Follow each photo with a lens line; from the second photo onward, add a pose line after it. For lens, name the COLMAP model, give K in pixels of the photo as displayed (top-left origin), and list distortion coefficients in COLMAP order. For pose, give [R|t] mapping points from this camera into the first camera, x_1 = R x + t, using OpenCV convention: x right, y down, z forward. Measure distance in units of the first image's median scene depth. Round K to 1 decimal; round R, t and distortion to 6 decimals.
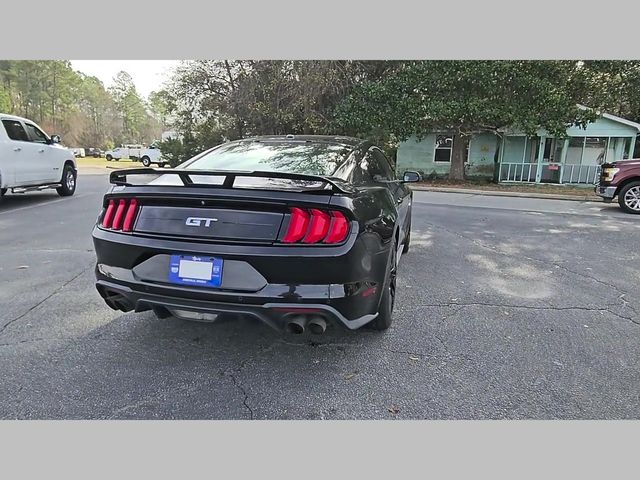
lens RADIAL K [[445.9, 0, 315.1], [0, 445.9, 242.1], [0, 0, 1]] dist [0.004876, -0.005137]
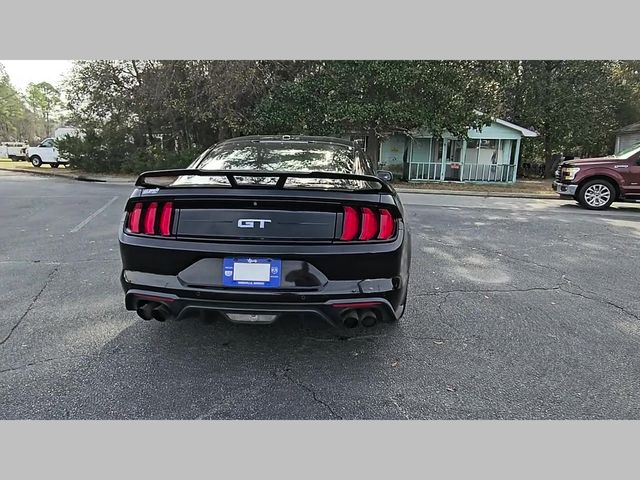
lens RADIAL K [[445.9, 0, 317.8], [0, 445.9, 242.7], [0, 0, 1]] dist [0.004876, -0.005137]
pose [[0.974350, -0.041115, 0.221251, -0.279197], [0.040586, 0.999152, 0.006940, -0.002783], [-0.221349, 0.002217, 0.975192, 0.001927]]
